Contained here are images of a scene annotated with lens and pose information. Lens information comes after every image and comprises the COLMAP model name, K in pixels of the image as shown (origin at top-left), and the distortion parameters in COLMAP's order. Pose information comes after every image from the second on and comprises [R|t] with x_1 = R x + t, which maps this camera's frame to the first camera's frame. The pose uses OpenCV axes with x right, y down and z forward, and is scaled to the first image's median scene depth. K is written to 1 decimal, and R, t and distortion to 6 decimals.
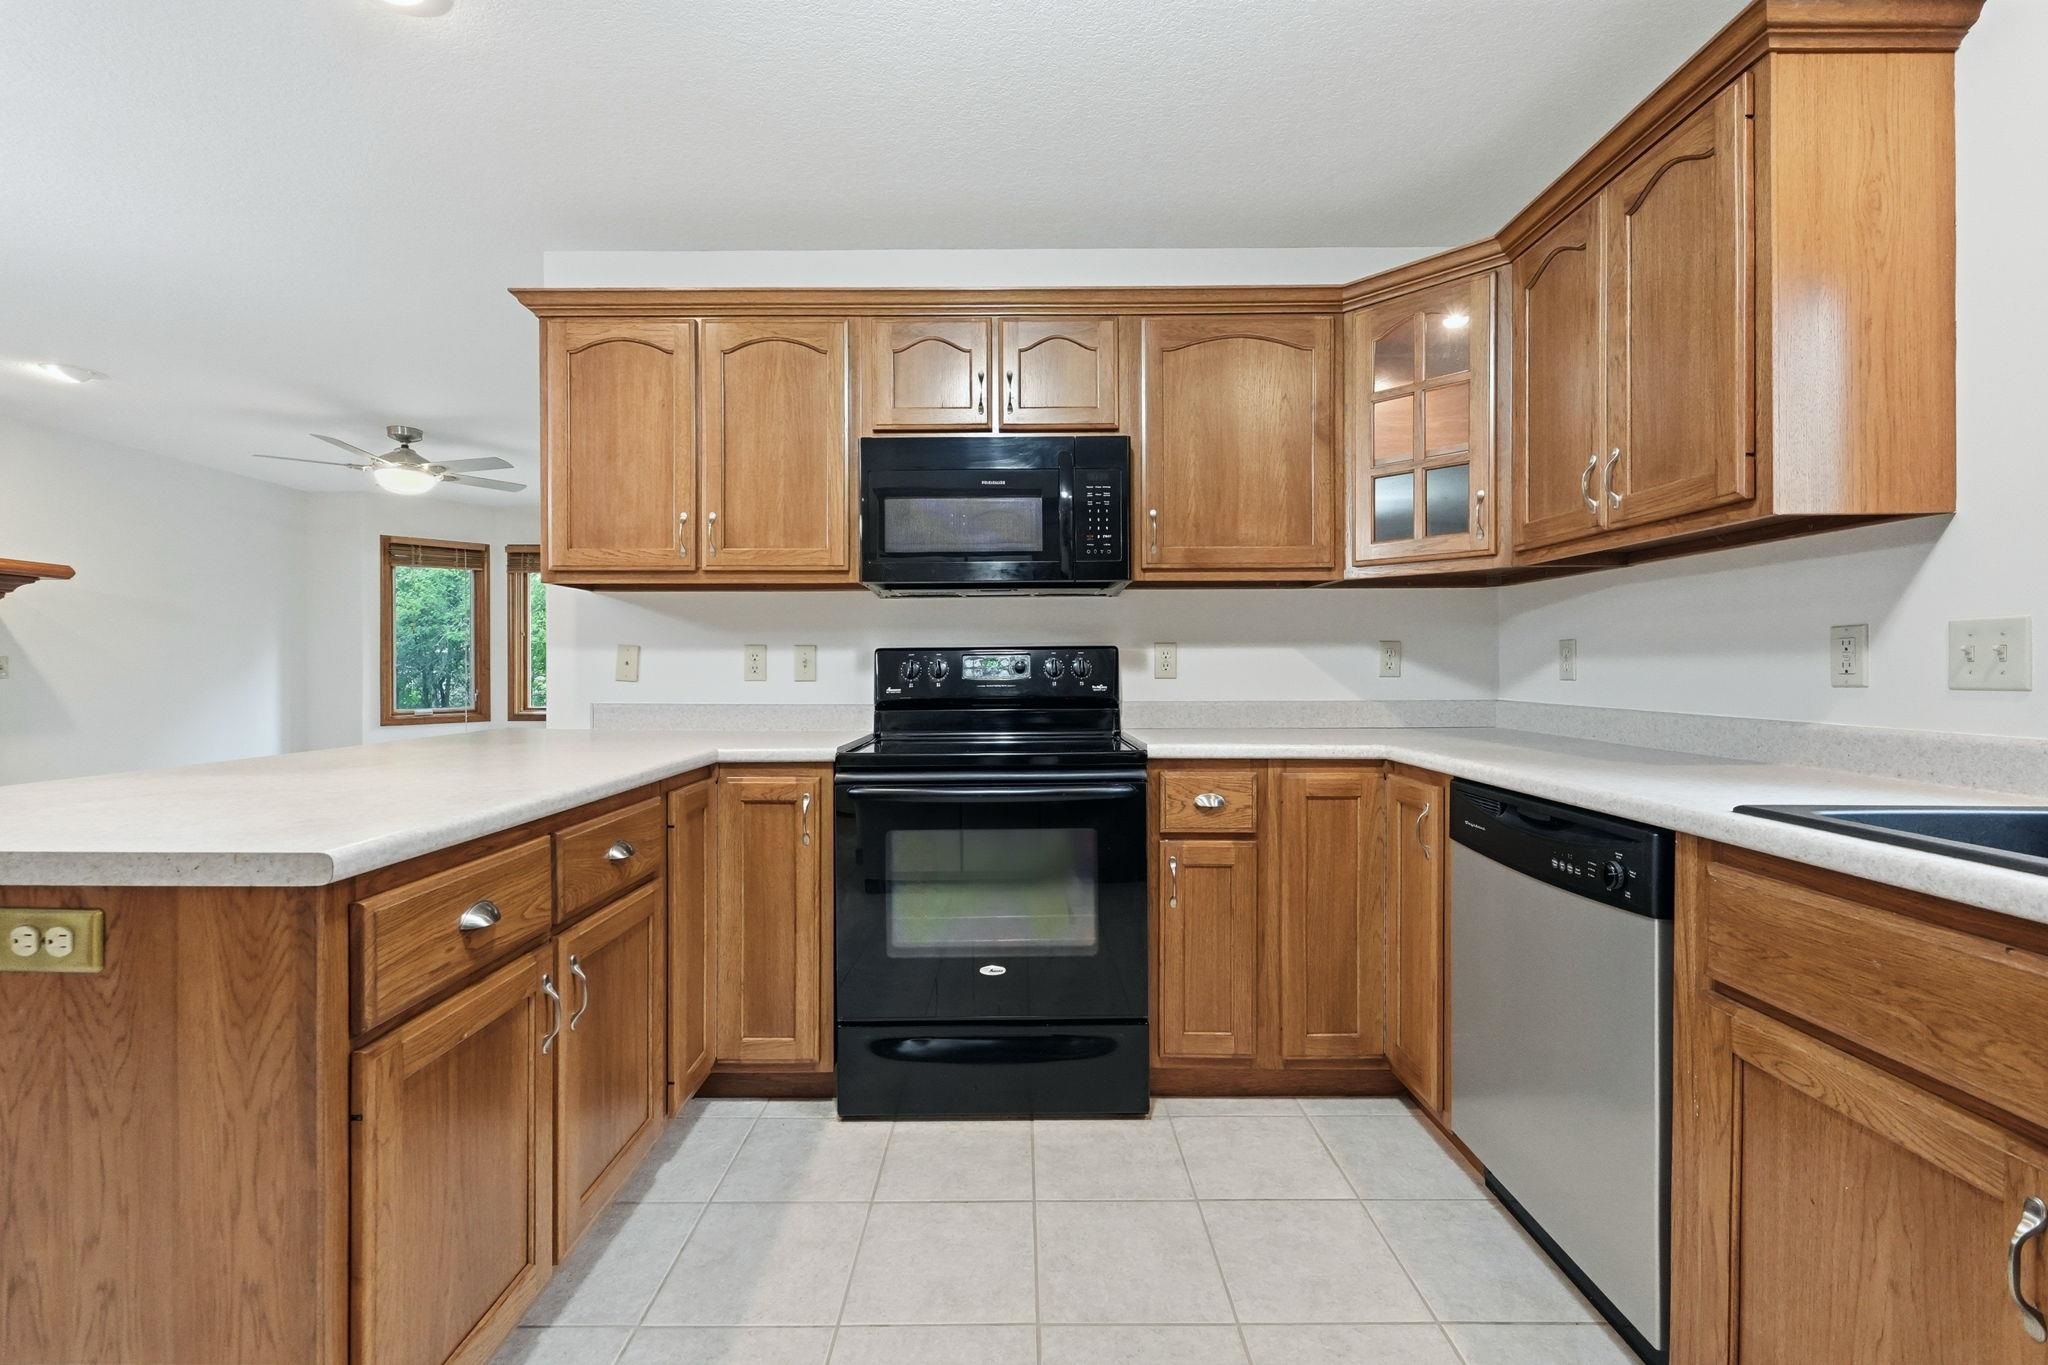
lens RADIAL K [[861.7, 0, 1019.4], [0, 861.7, 672.7], [0, 0, 1]] dist [-0.001530, -0.000198]
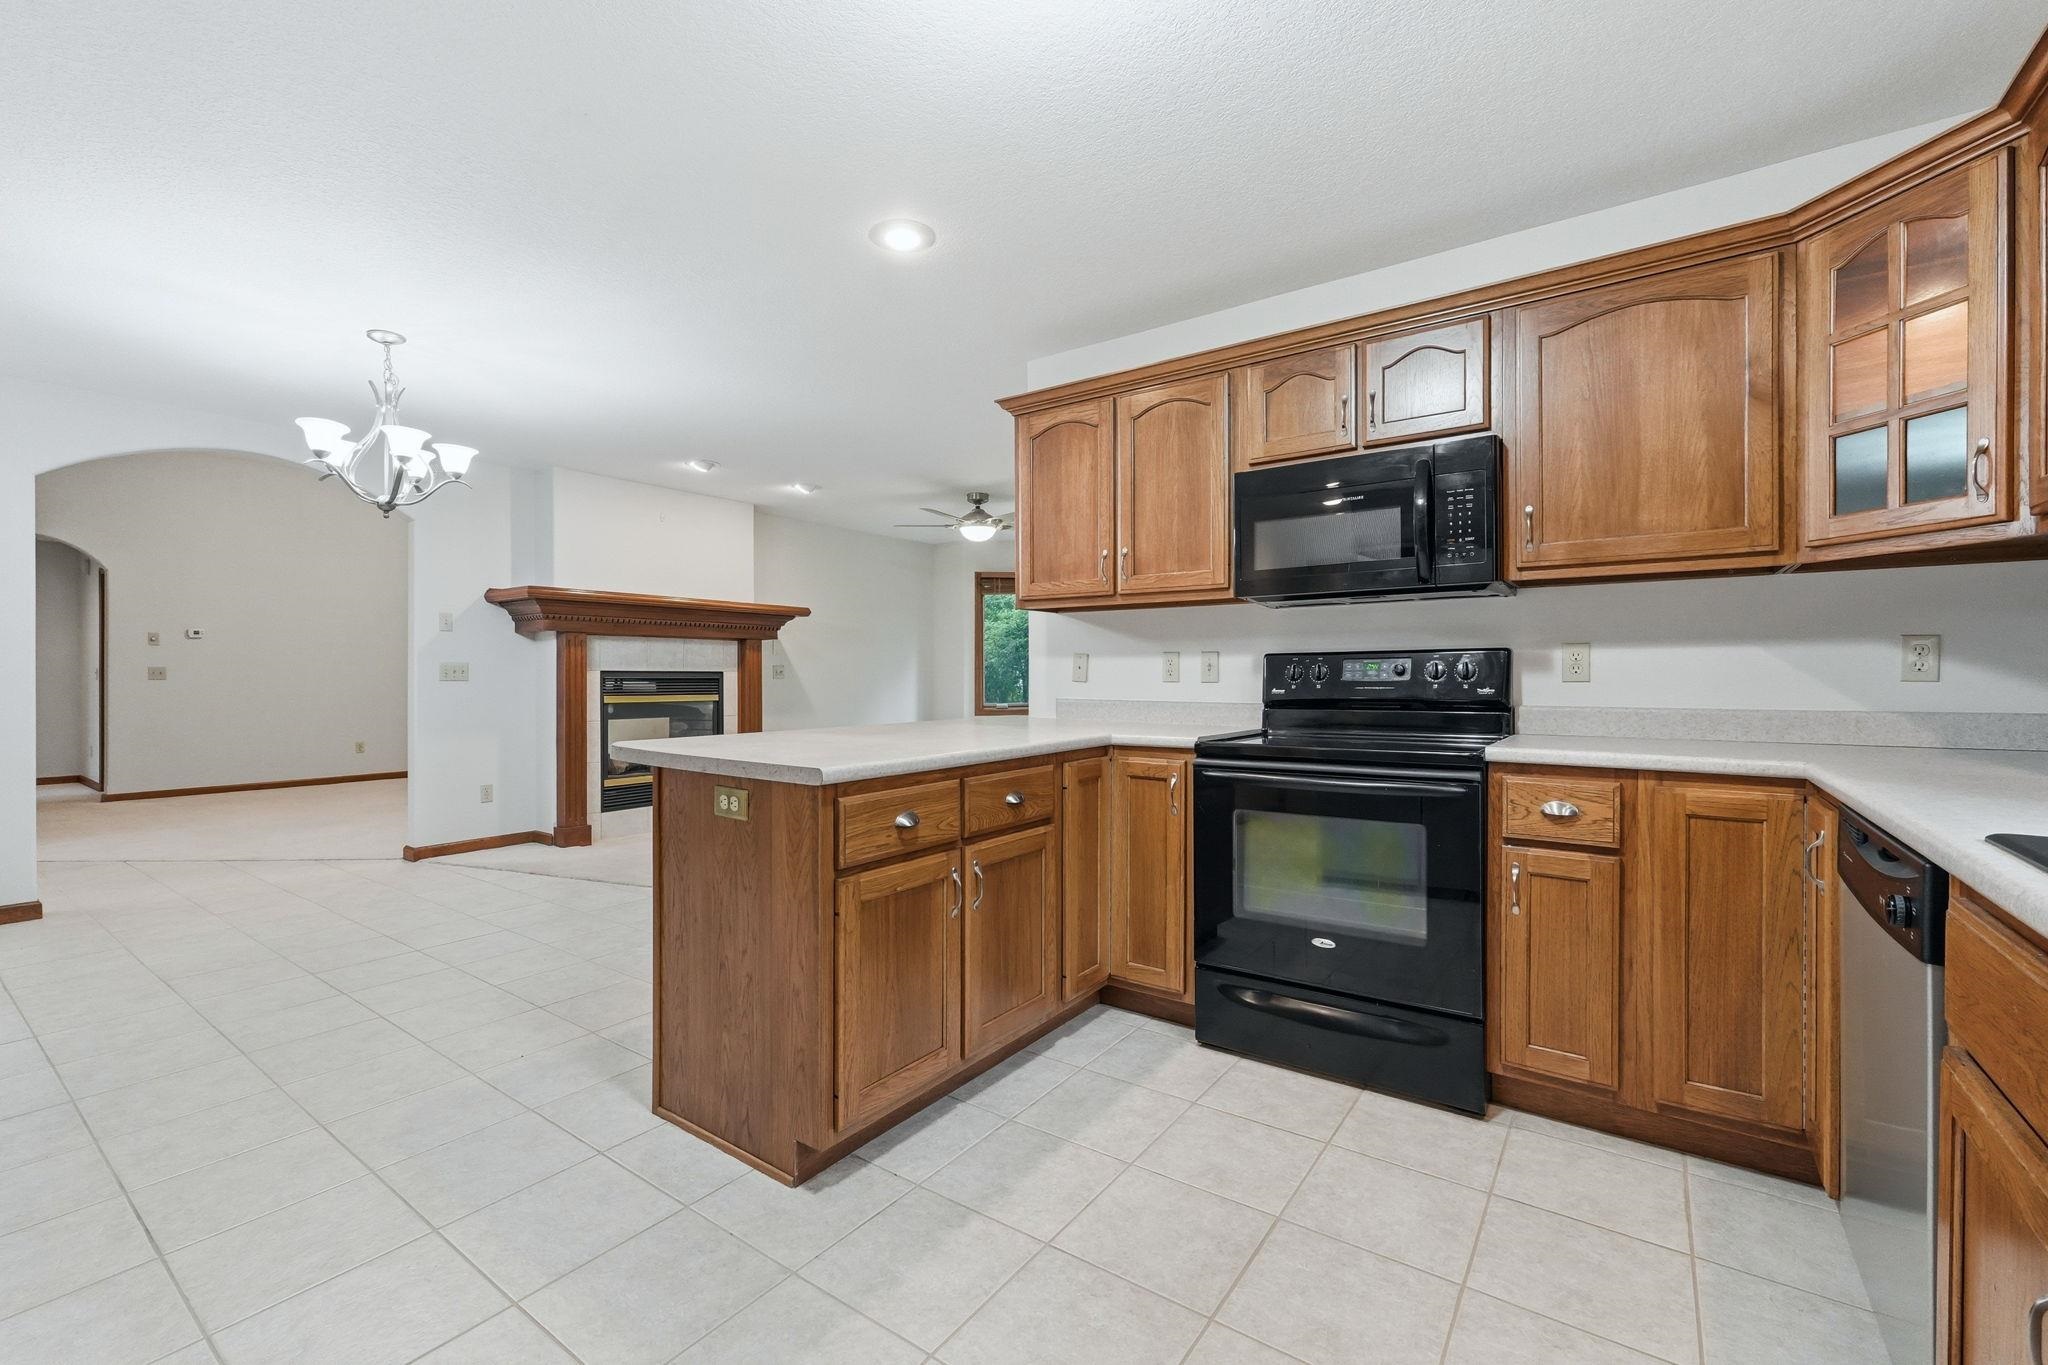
lens RADIAL K [[862.8, 0, 1021.0], [0, 862.8, 676.5], [0, 0, 1]] dist [-0.001823, 0.000084]
pose [[0.811165, 0.001919, -0.584814, 0.292063], [-0.001640, 0.999998, 0.001007, 0.001188], [0.584815, 0.000142, 0.811167, -0.125812]]
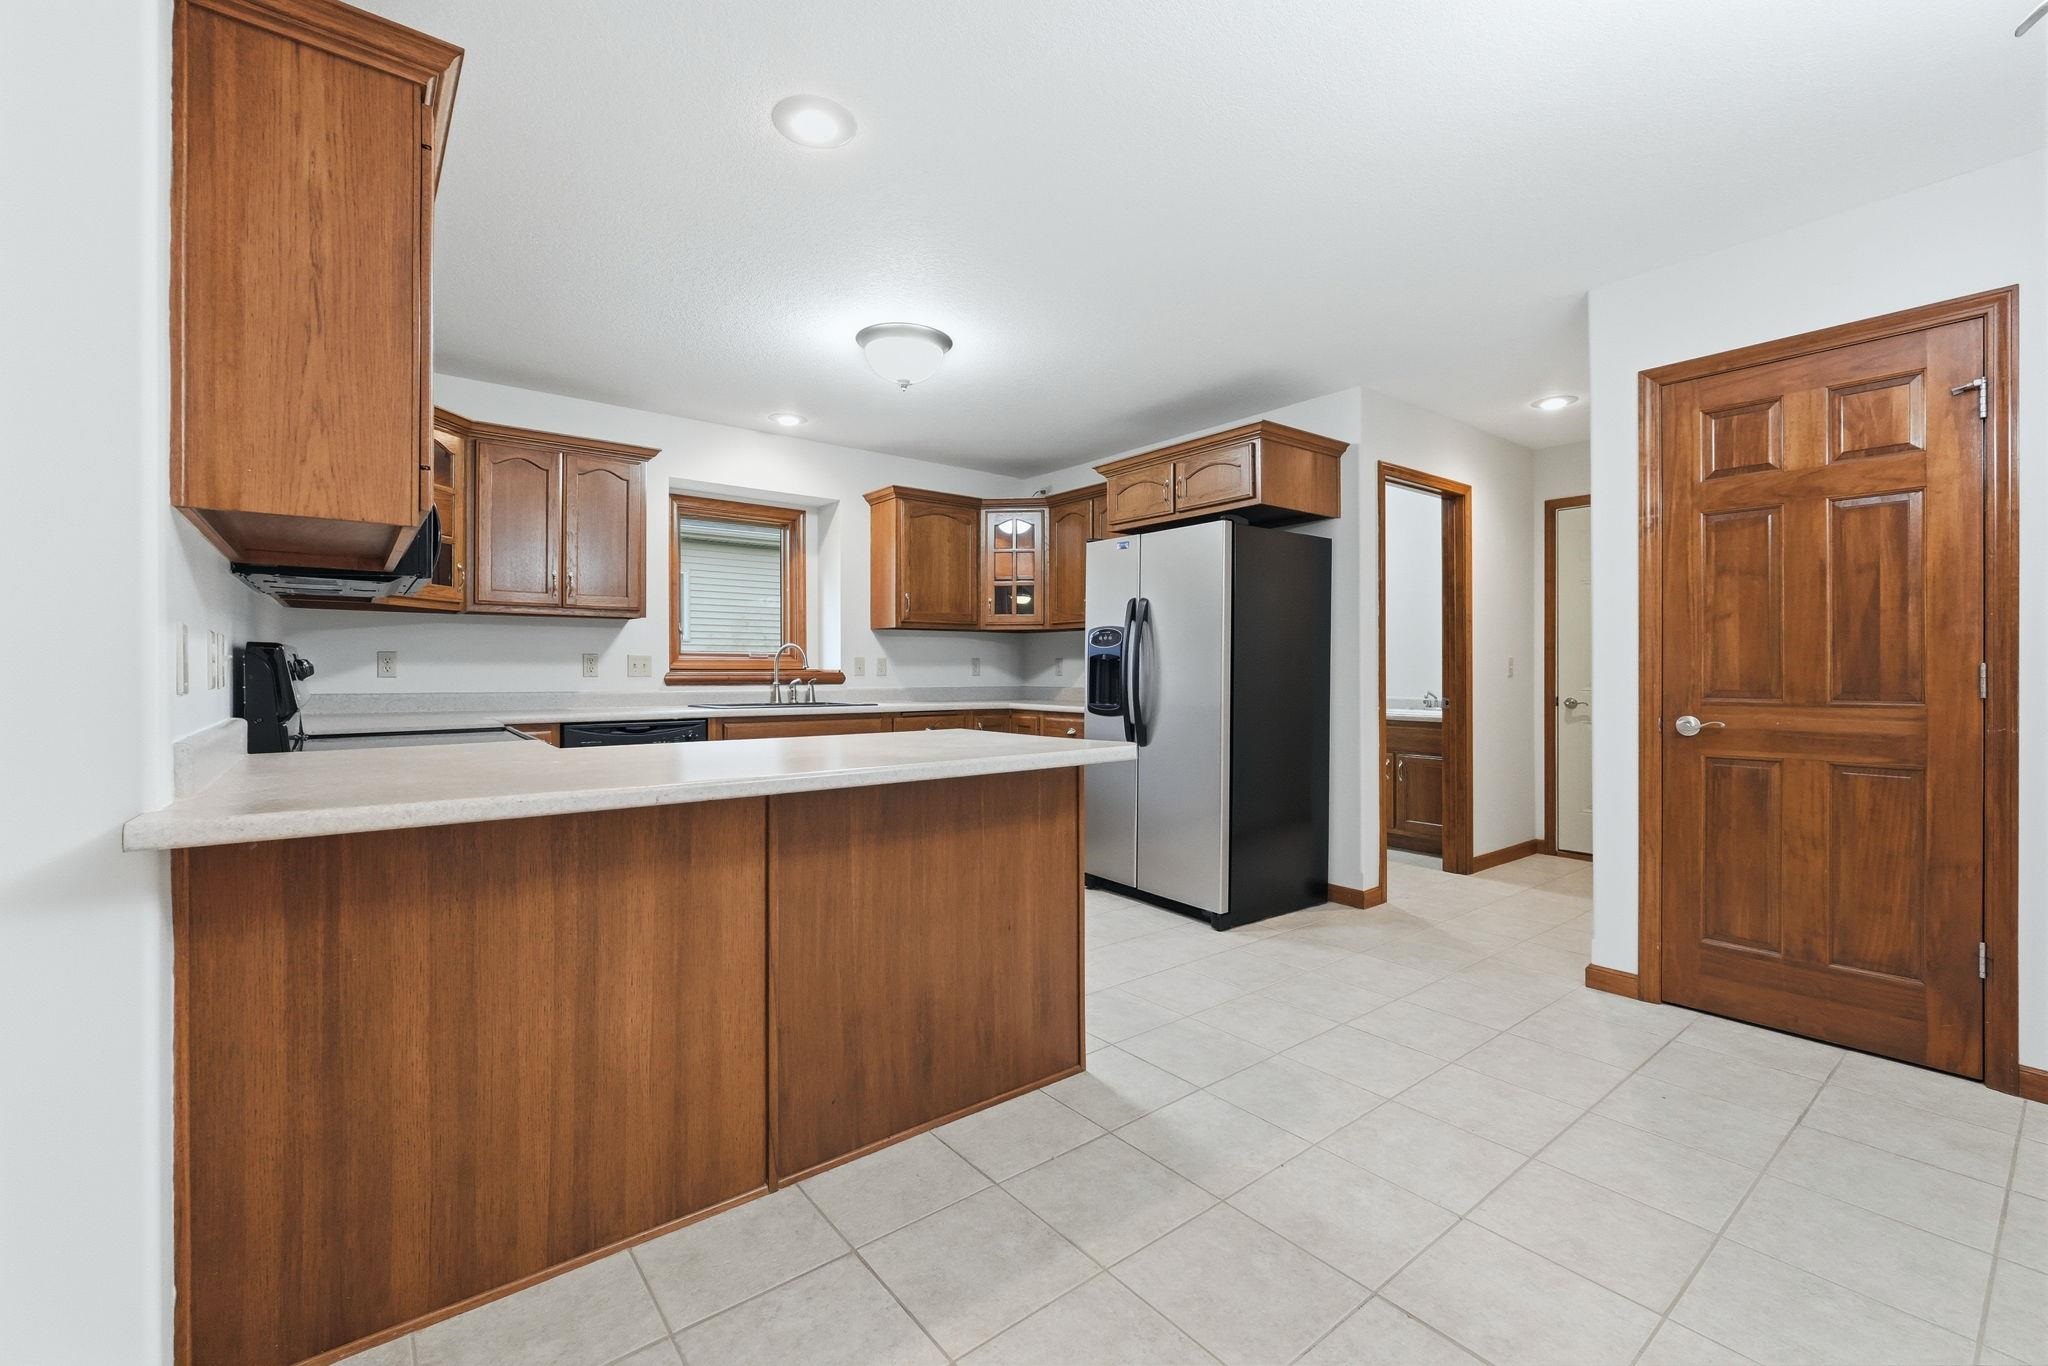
lens RADIAL K [[856.8, 0, 1018.4], [0, 856.8, 669.8], [0, 0, 1]] dist [-0.002830, -0.000350]
pose [[-0.616623, 0.001576, 0.787257, -1.460502], [0.004919, 0.999986, 0.001852, -0.003497], [-0.787243, 0.005014, -0.616622, 1.185322]]
